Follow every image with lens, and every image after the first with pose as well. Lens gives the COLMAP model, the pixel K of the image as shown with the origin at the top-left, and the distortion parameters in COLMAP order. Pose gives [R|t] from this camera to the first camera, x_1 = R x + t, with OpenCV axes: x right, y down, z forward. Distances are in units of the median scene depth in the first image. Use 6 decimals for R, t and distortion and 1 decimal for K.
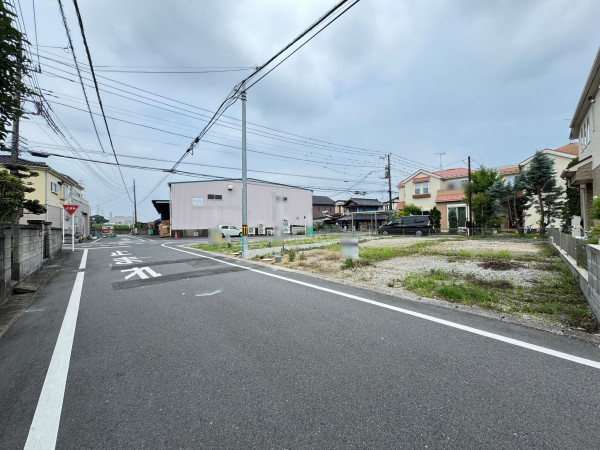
lens RADIAL K [[239.0, 0, 299.1], [0, 239.0, 225.0], [0, 0, 1]] dist [-0.000185, -0.000649]
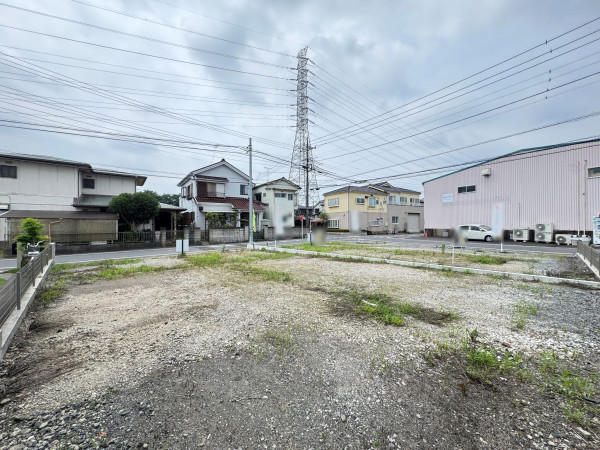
lens RADIAL K [[239.0, 0, 299.6], [0, 239.0, 222.8], [0, 0, 1]] dist [-0.000185, -0.000649]
pose [[-0.032633, 0.010624, -0.999411, 0.473071], [0.008438, 0.999911, 0.010354, -0.018630], [0.999432, -0.008095, -0.032720, 0.480146]]
